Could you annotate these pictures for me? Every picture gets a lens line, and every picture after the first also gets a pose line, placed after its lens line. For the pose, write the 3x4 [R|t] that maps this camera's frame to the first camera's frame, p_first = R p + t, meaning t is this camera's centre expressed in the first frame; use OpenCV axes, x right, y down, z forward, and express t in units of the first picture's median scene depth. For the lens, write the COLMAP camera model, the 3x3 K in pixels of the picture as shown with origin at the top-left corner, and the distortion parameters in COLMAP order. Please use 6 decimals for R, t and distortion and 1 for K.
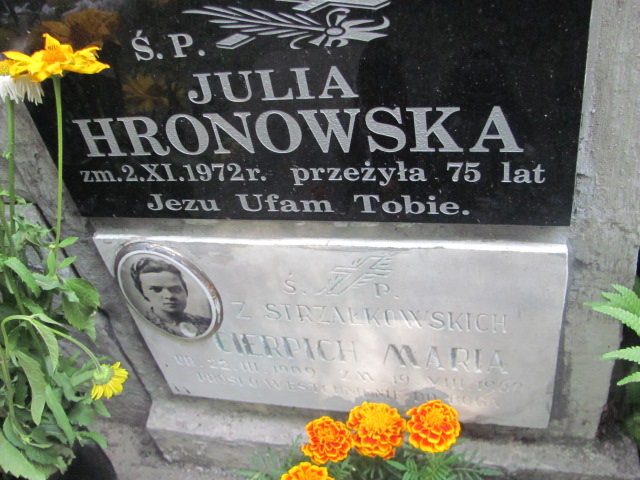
lens RADIAL K [[623.3, 0, 320.0], [0, 623.3, 240.0], [0, 0, 1]] dist [-0.213610, 0.237808]
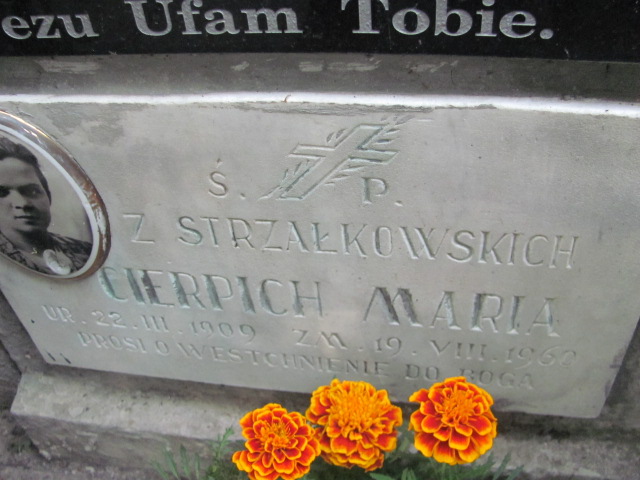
lens RADIAL K [[623.3, 0, 320.0], [0, 623.3, 240.0], [0, 0, 1]] dist [-0.213610, 0.237808]
pose [[0.994247, 0.024788, 0.104208, -0.011744], [-0.029021, 0.998806, 0.039306, 0.100083], [-0.103109, -0.042104, 0.993779, 0.392244]]
